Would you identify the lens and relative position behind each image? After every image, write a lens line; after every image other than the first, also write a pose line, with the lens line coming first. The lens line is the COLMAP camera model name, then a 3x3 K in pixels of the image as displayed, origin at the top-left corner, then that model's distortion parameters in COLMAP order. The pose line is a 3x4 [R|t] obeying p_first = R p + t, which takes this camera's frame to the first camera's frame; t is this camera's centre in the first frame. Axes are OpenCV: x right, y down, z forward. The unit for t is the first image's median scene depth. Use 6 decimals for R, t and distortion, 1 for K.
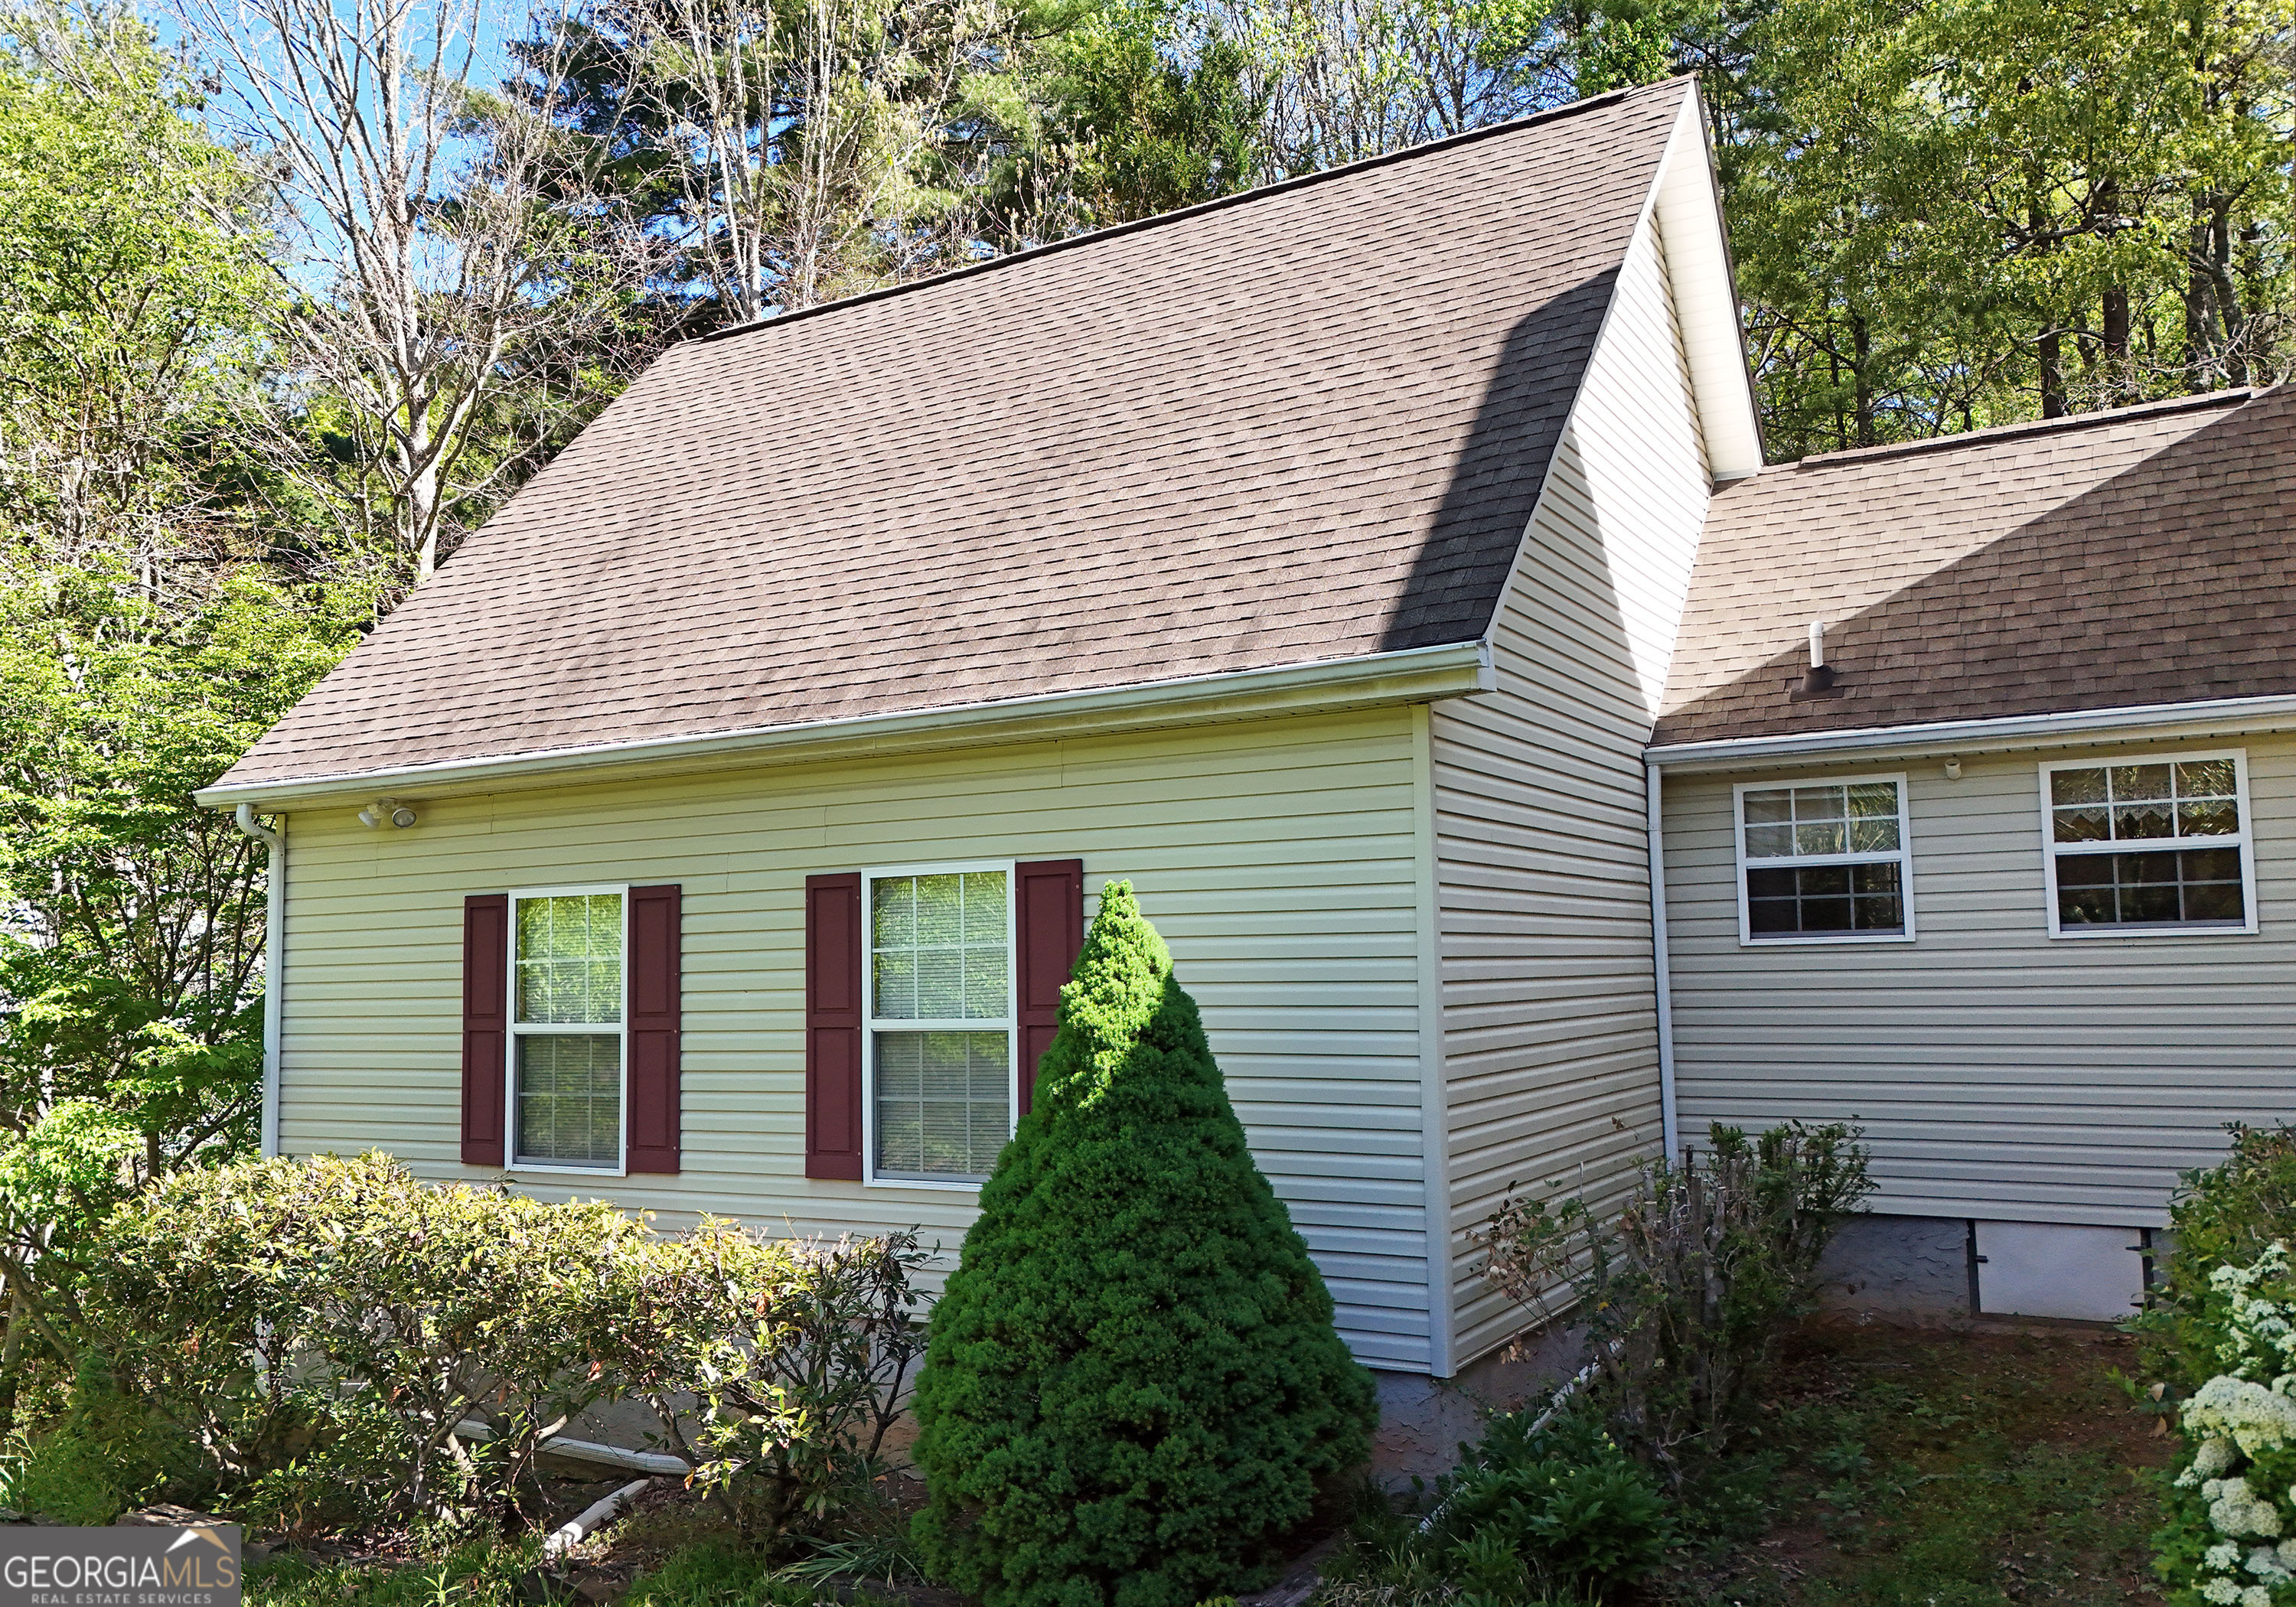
lens RADIAL K [[1785.4, 0, 1138.3], [0, 1785.4, 869.4], [0, 0, 1]] dist [0.030329, 0.001462]
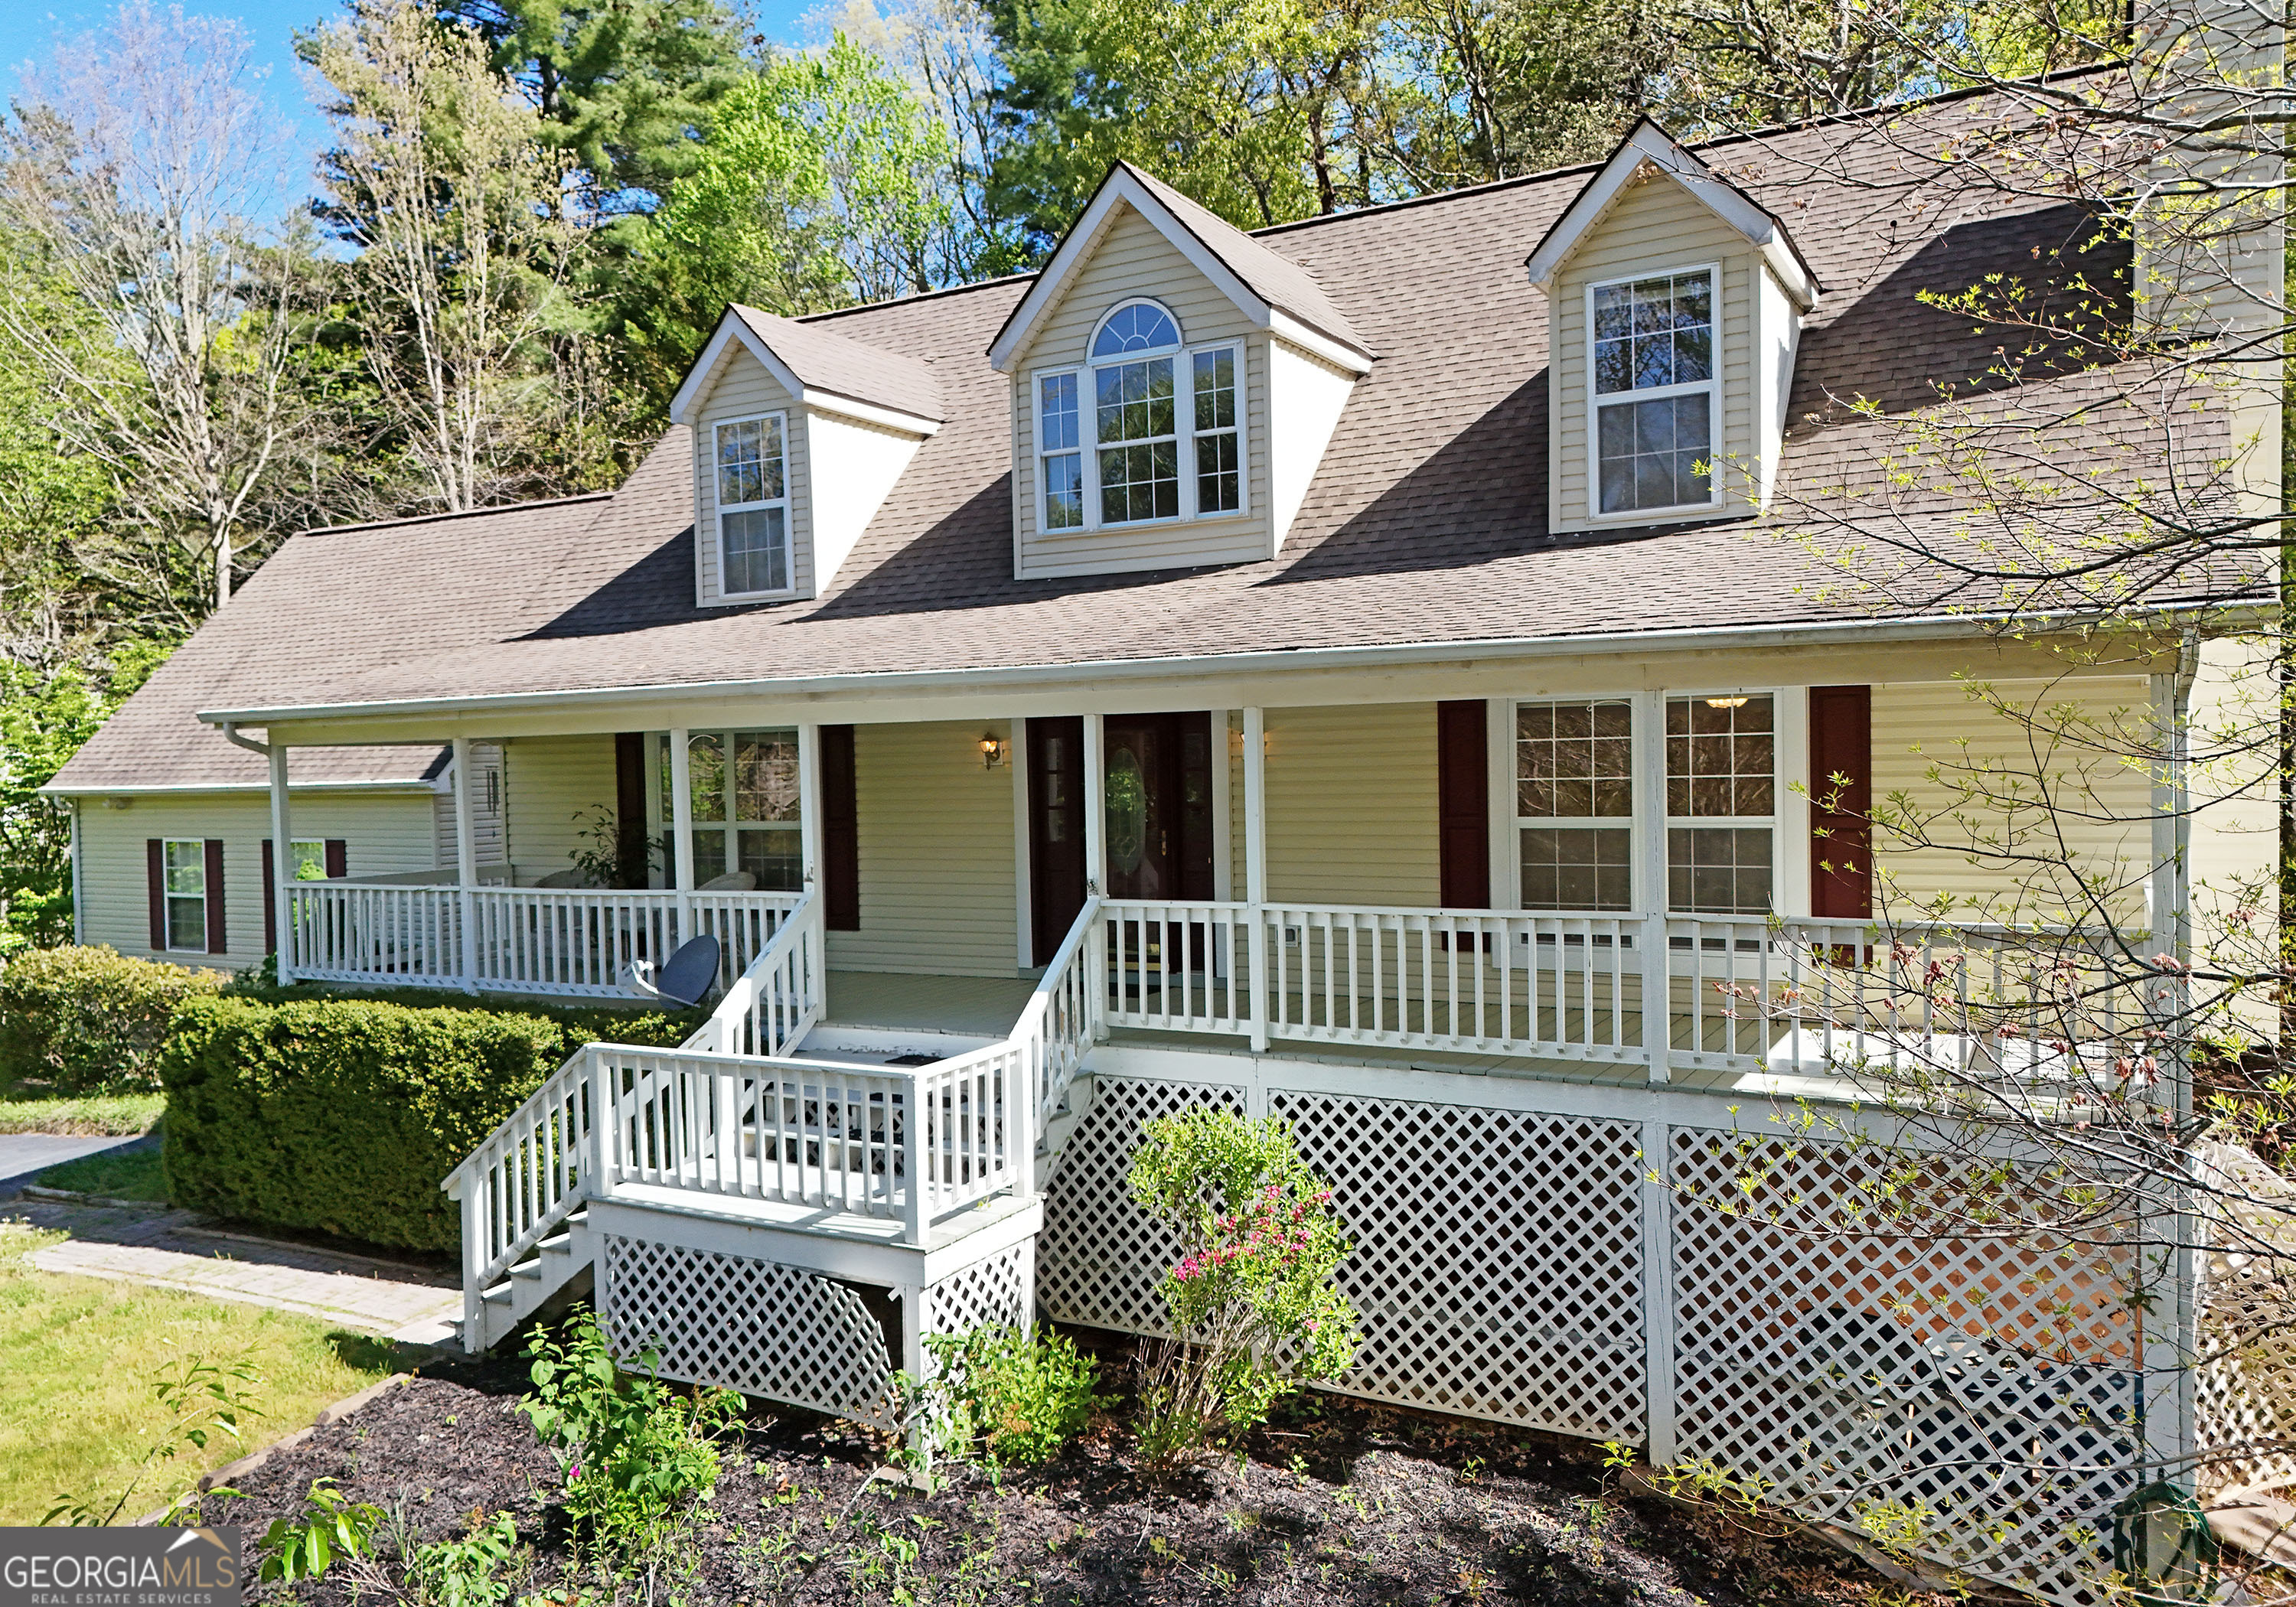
lens RADIAL K [[1685.8, 0, 1143.7], [0, 1685.8, 826.3], [0, 0, 1]] dist [0.088739, -0.094841]
pose [[0.999956, 0.000045, 0.009379, 1.014060], [-0.000993, 0.994871, 0.101145, -0.255118], [-0.009327, -0.101150, 0.994827, -1.408347]]
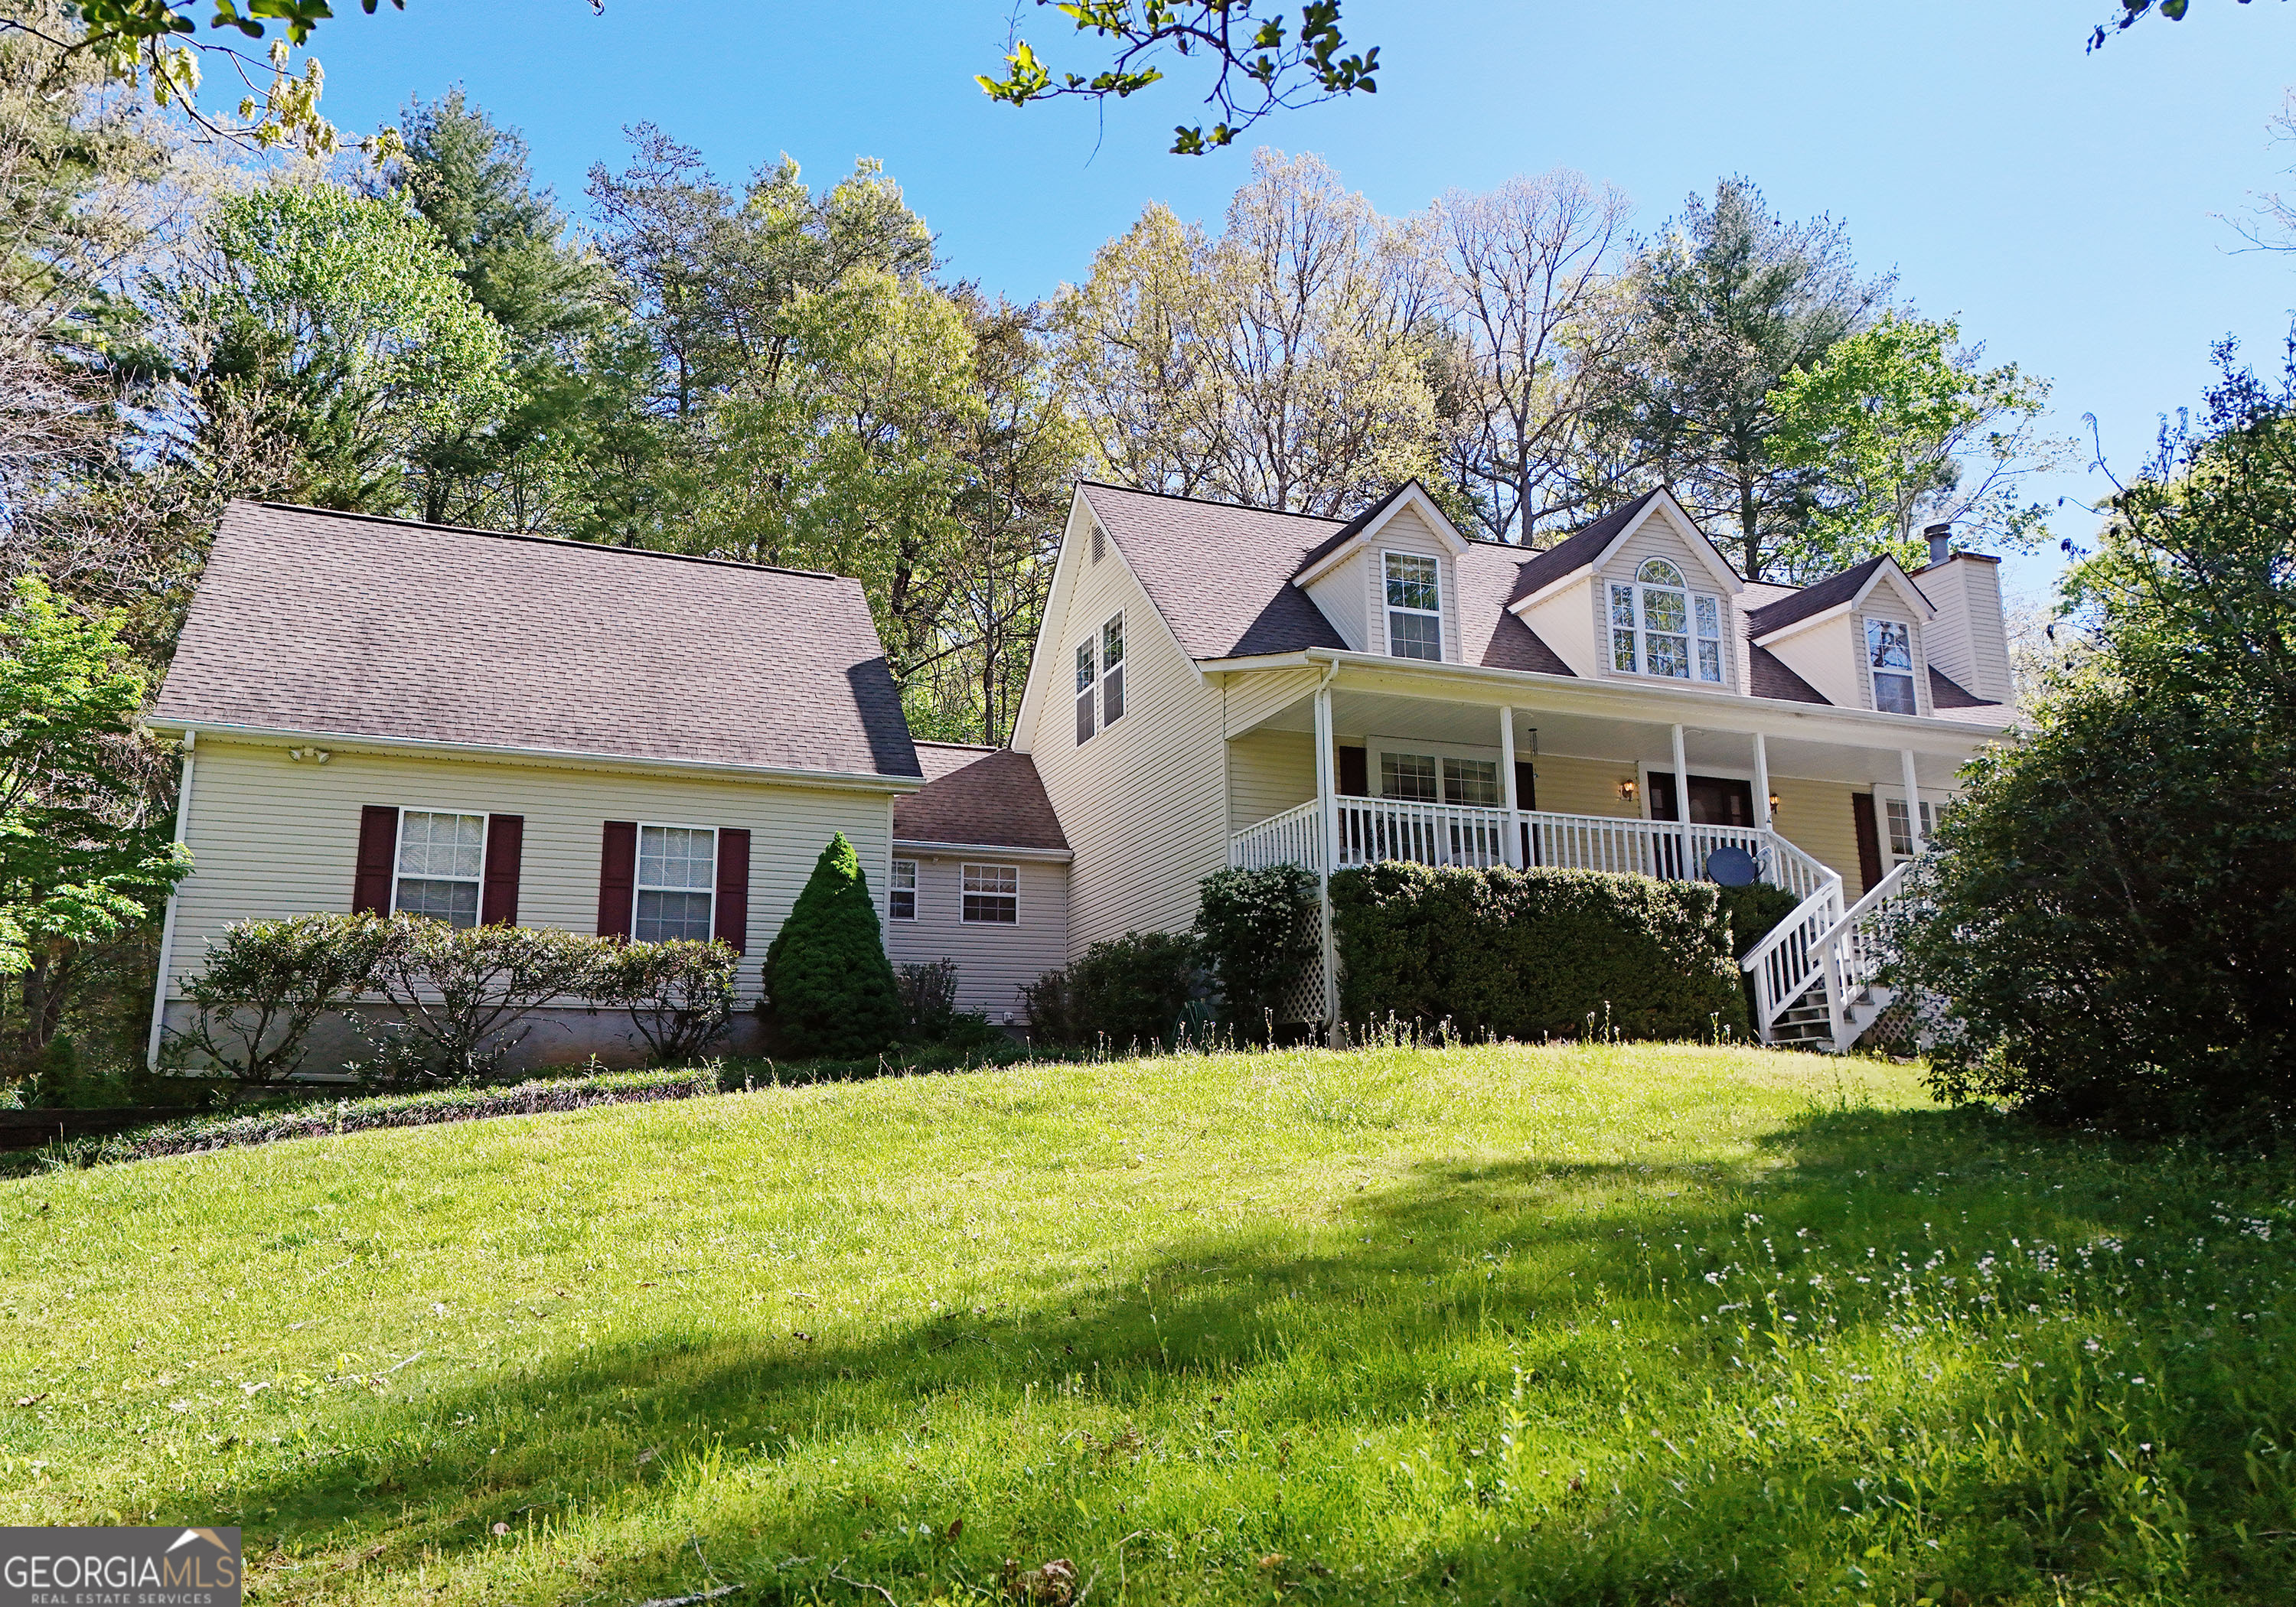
lens RADIAL K [[1685.8, 0, 1143.7], [0, 1685.8, 826.3], [0, 0, 1]] dist [0.088739, -0.094841]
pose [[0.608777, 0.175369, 0.773716, -1.376379], [-0.050925, 0.981889, -0.182484, 0.353601], [-0.791705, 0.071690, 0.606682, -0.829669]]
